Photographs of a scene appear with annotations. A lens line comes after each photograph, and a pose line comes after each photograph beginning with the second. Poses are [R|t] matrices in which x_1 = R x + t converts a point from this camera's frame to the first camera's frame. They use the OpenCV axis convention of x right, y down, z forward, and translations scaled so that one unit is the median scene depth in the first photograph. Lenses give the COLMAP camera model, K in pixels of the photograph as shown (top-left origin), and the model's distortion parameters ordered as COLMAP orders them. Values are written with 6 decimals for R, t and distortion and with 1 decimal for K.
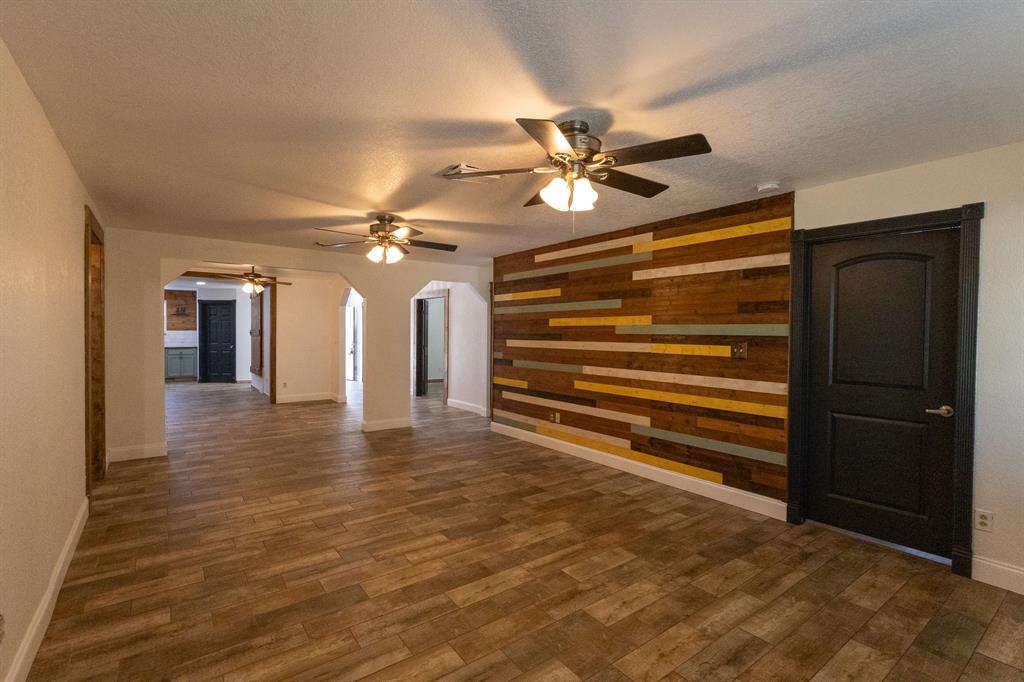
lens RADIAL K [[474.4, 0, 512.0], [0, 474.4, 341.0], [0, 0, 1]] dist [0.003959, 0.000163]
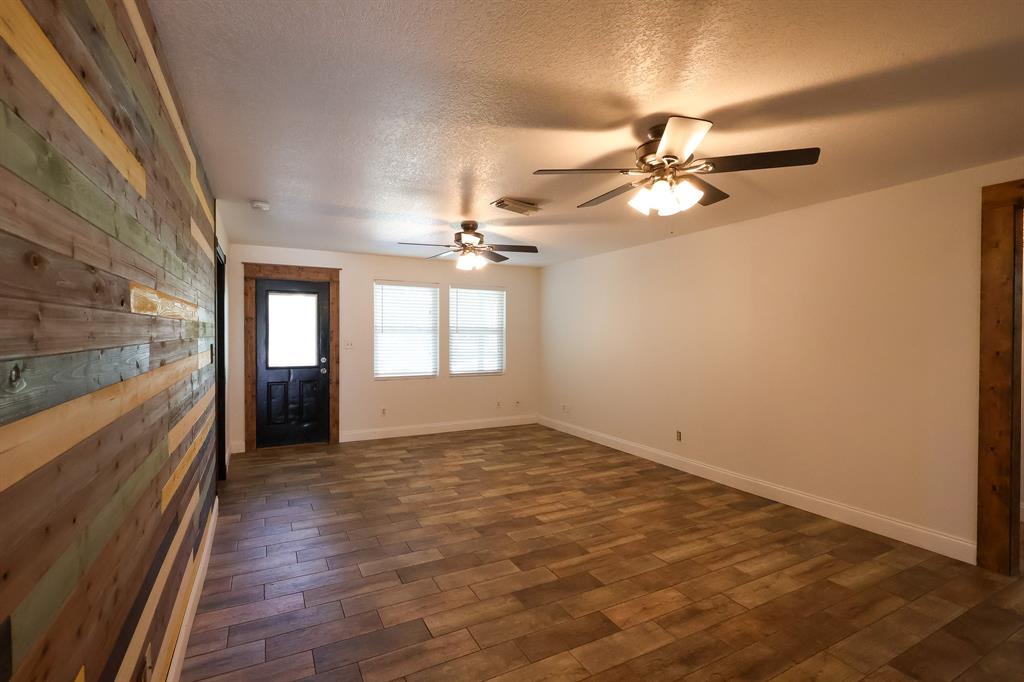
lens RADIAL K [[474.4, 0, 512.0], [0, 474.4, 341.0], [0, 0, 1]] dist [0.003959, 0.000163]
pose [[-0.989060, -0.014363, 0.146811, -0.263472], [-0.008820, 0.999226, 0.038338, -0.056522], [-0.147248, 0.036623, -0.988421, 2.339001]]
